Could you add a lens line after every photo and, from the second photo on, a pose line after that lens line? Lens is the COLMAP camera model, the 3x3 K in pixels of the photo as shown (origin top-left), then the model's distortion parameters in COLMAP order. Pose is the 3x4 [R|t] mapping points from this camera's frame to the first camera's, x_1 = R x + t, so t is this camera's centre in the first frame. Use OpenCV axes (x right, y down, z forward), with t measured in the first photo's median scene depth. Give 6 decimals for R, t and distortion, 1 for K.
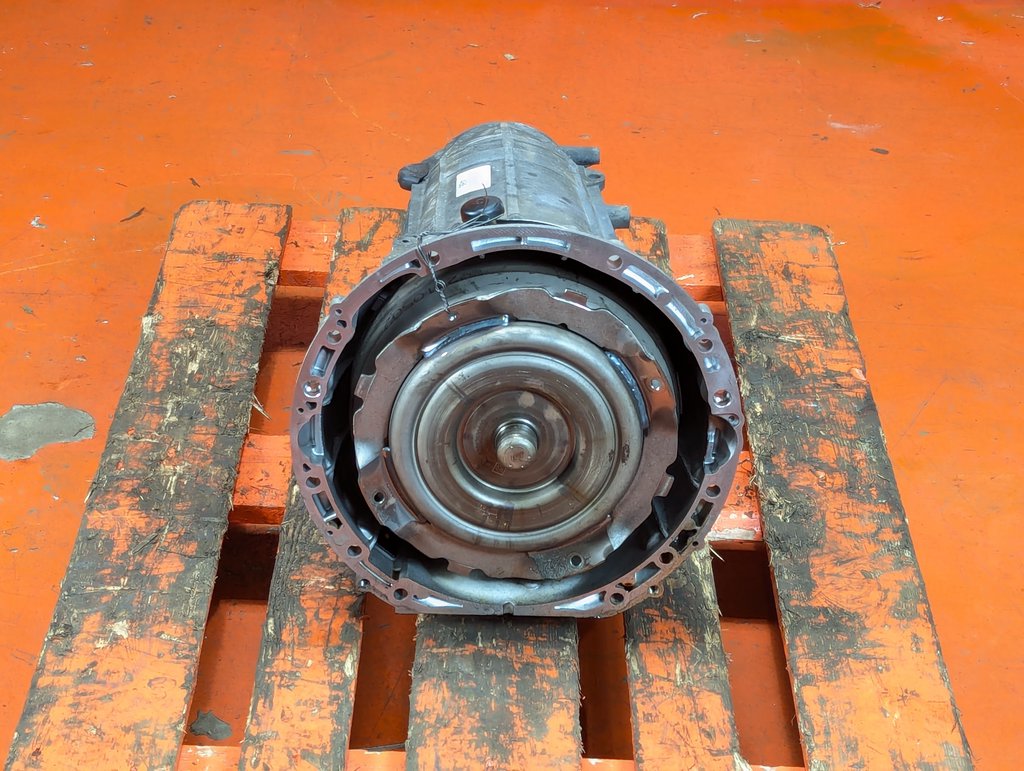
lens RADIAL K [[2394.5, 0, 473.7], [0, 2394.5, 386.4], [0, 0, 1]] dist [0.215992, -0.416784]
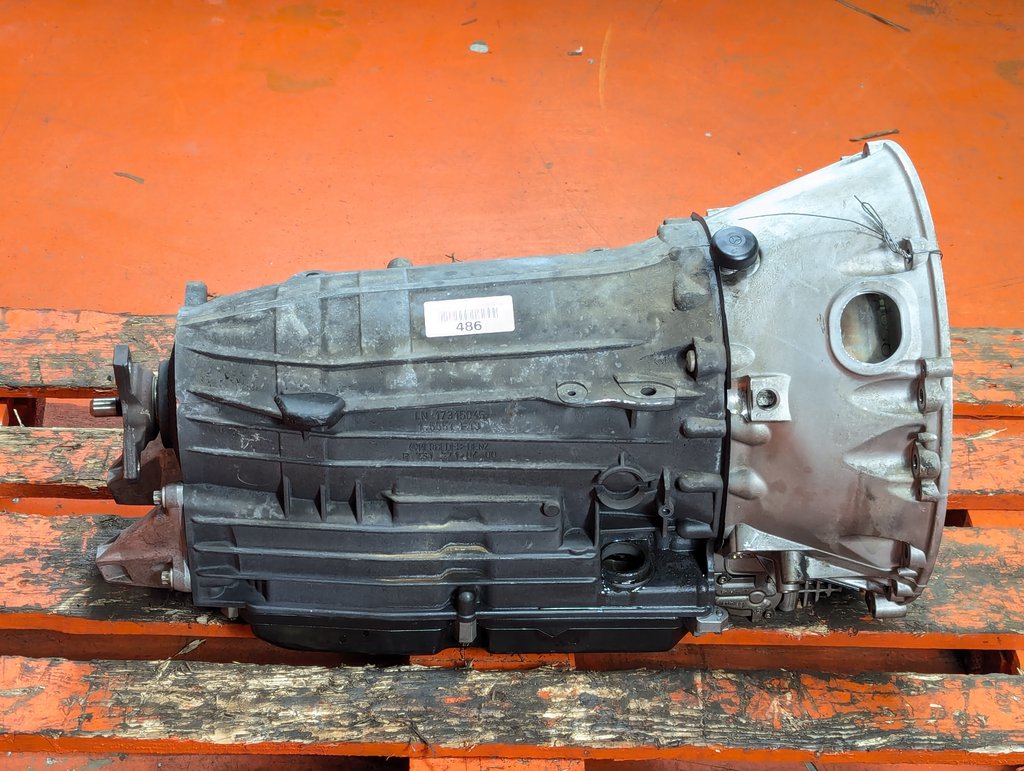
lens RADIAL K [[2075.5, 0, 512.0], [0, 2075.5, 415.7], [0, 0, 1]] dist [0.271307, -1.559657]
pose [[-0.063602, -0.618118, 0.783508, -0.586980], [0.427566, 0.692516, 0.581042, -0.475676], [-0.901744, 0.371957, 0.220241, 0.861957]]
